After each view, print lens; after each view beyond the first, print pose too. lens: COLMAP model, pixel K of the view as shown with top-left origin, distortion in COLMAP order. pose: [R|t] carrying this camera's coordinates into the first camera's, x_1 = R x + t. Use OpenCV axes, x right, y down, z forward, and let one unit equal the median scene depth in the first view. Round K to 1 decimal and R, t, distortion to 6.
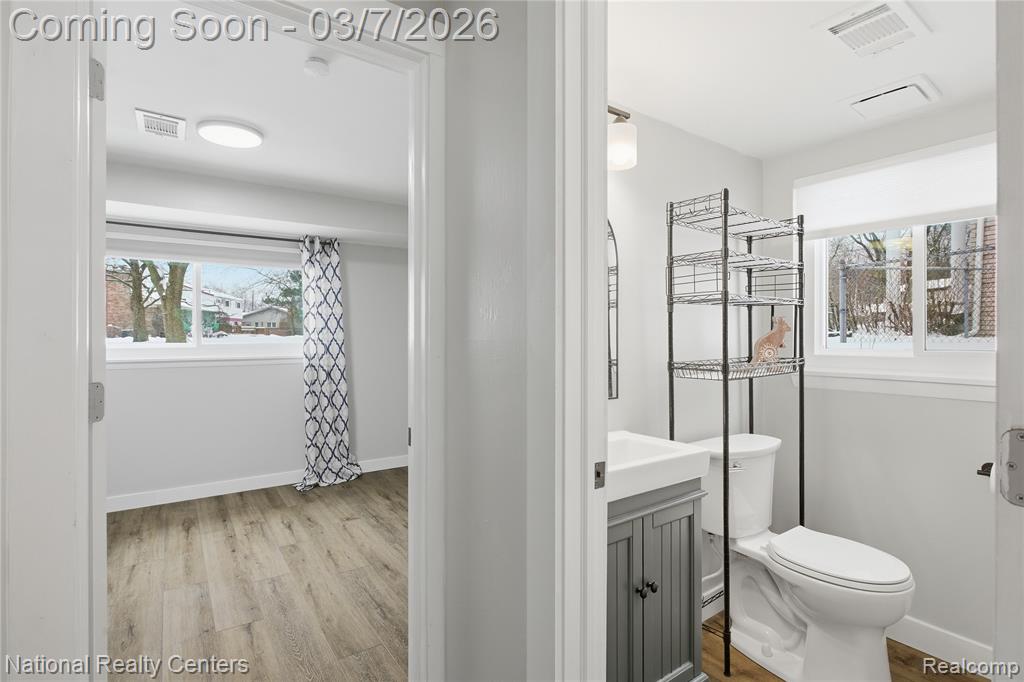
lens RADIAL K [[487.4, 0, 510.9], [0, 487.4, 342.1], [0, 0, 1]] dist [-0.004193, -0.000099]
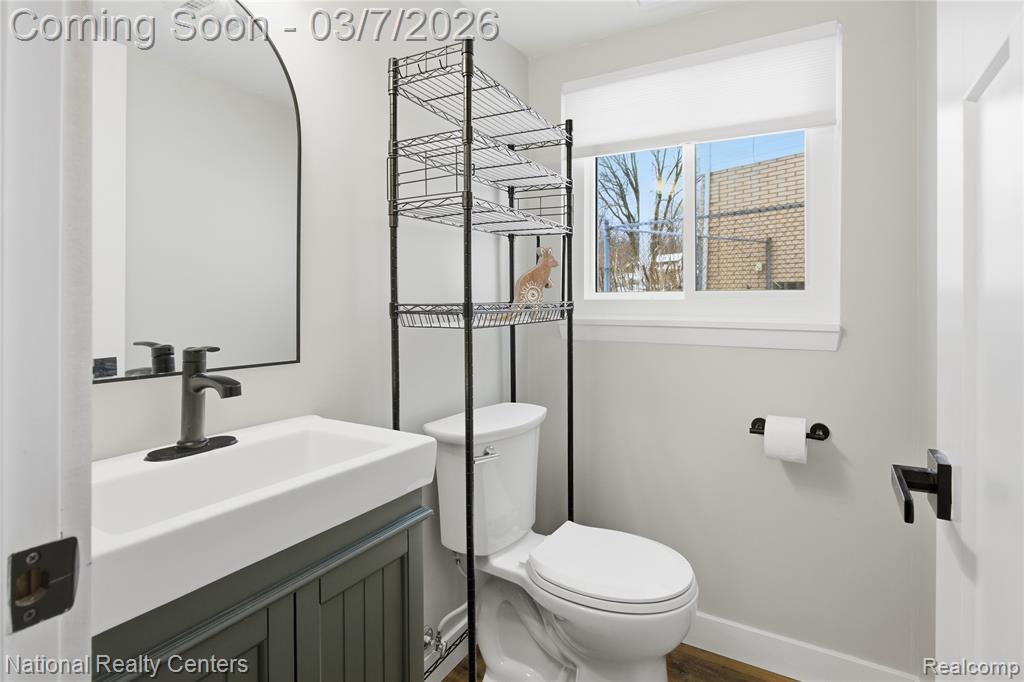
lens RADIAL K [[505.5, 0, 507.8], [0, 505.5, 316.0], [0, 0, 1]] dist [-0.011857, -0.000453]
pose [[0.916885, -0.007674, 0.399079, 0.198022], [0.002486, 0.999906, 0.013517, 0.048794], [-0.399145, -0.011401, 0.916817, 0.322514]]
